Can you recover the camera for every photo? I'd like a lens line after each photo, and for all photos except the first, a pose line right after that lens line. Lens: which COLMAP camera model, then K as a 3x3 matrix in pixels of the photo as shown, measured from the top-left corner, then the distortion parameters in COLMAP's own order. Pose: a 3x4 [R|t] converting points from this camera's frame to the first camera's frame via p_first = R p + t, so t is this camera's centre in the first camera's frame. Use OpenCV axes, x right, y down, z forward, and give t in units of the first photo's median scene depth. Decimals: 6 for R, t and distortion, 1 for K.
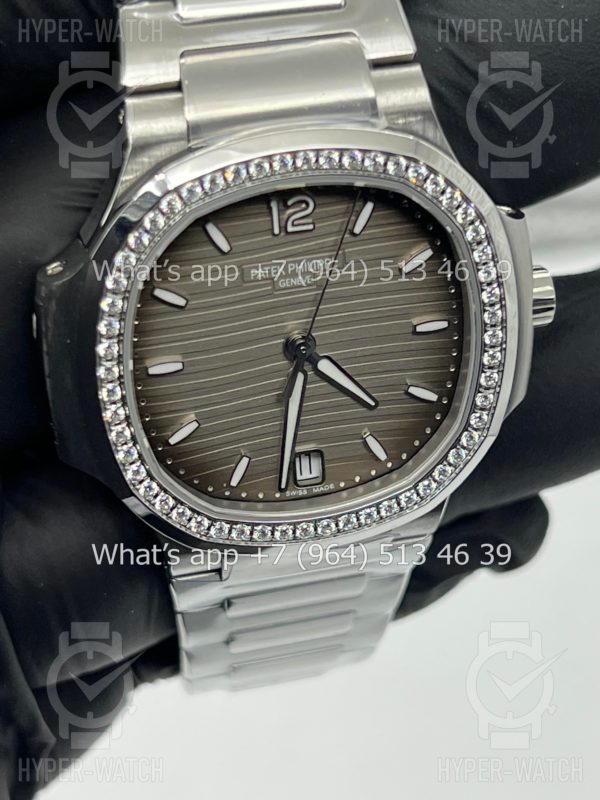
lens RADIAL K [[1891.1, 0, 295.7], [0, 1891.1, 399.0], [0, 0, 1]] dist [0.343359, 0.000000]
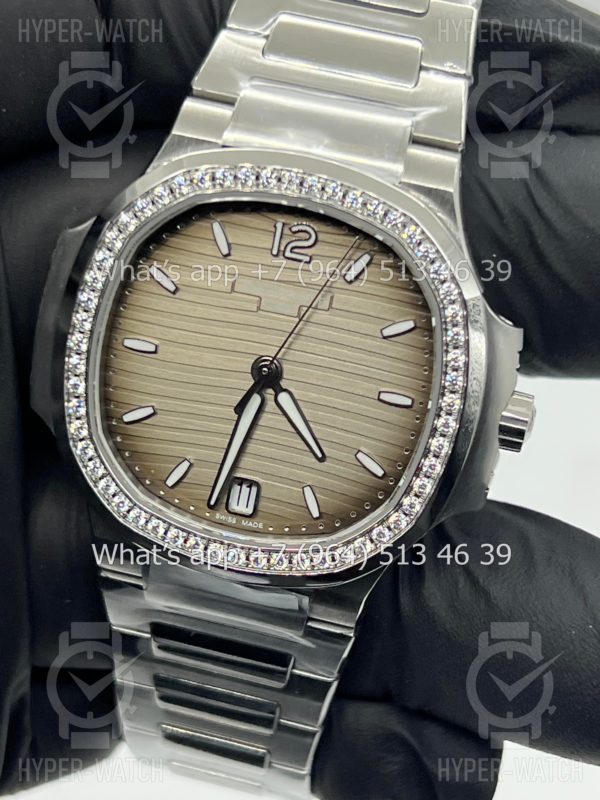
lens RADIAL K [[1891.1, 0, 306.4], [0, 1891.1, 446.4], [0, 0, 1]] dist [0.343359, 0.000000]
pose [[0.893921, 0.298128, -0.334700, 0.378975], [-0.378100, 0.902583, -0.205875, 0.213510], [0.240718, 0.310586, 0.919560, 0.058979]]
